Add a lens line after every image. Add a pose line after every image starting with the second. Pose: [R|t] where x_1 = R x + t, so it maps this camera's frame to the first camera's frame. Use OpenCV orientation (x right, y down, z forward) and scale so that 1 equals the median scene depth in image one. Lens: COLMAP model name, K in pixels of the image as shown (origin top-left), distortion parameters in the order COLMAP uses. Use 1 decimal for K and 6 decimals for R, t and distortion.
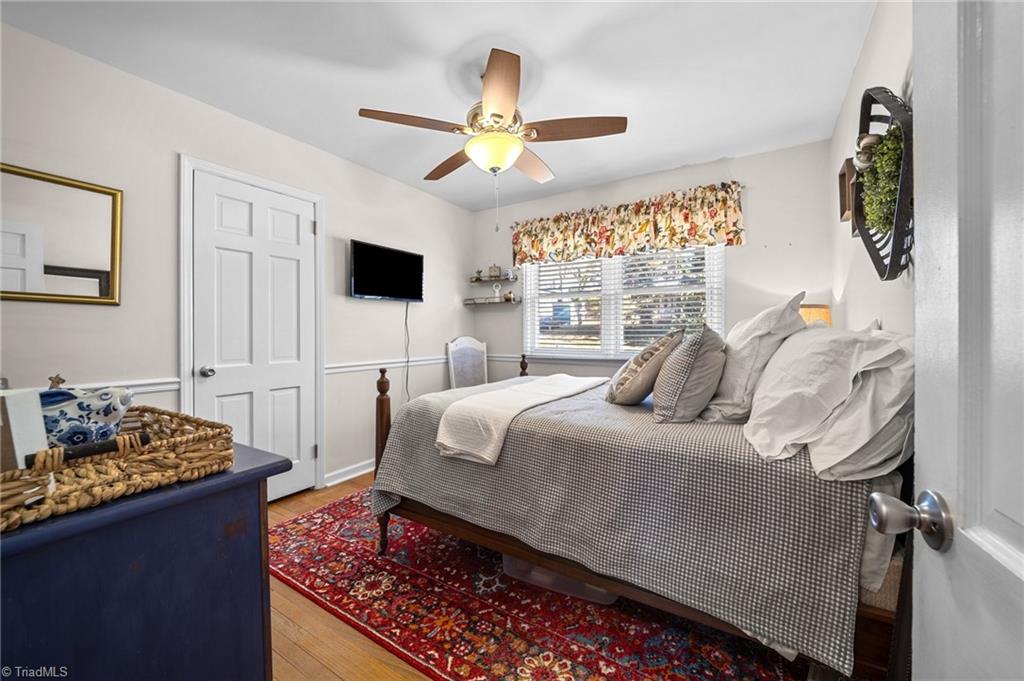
lens RADIAL K [[393.0, 0, 508.8], [0, 393.0, 335.9], [0, 0, 1]] dist [-0.009507, 0.000376]
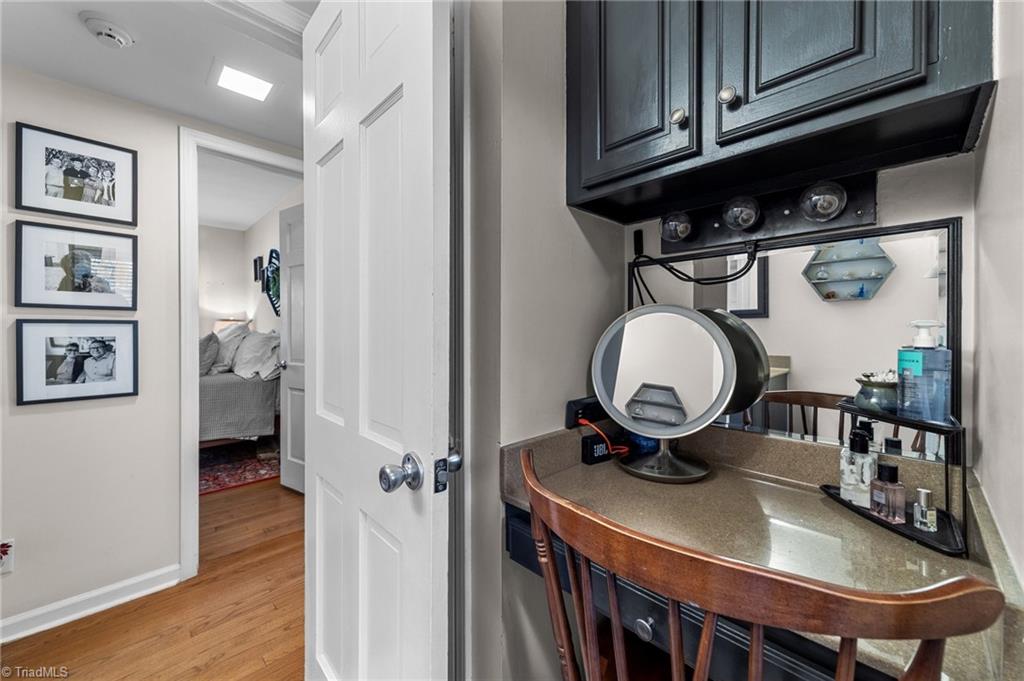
lens RADIAL K [[393.0, 0, 508.8], [0, 393.0, 335.9], [0, 0, 1]] dist [-0.009507, 0.000376]
pose [[0.222202, -0.000088, 0.975001, -1.460321], [0.005401, 0.999985, -0.001140, 0.010994], [-0.974986, 0.005519, 0.222199, -1.299817]]
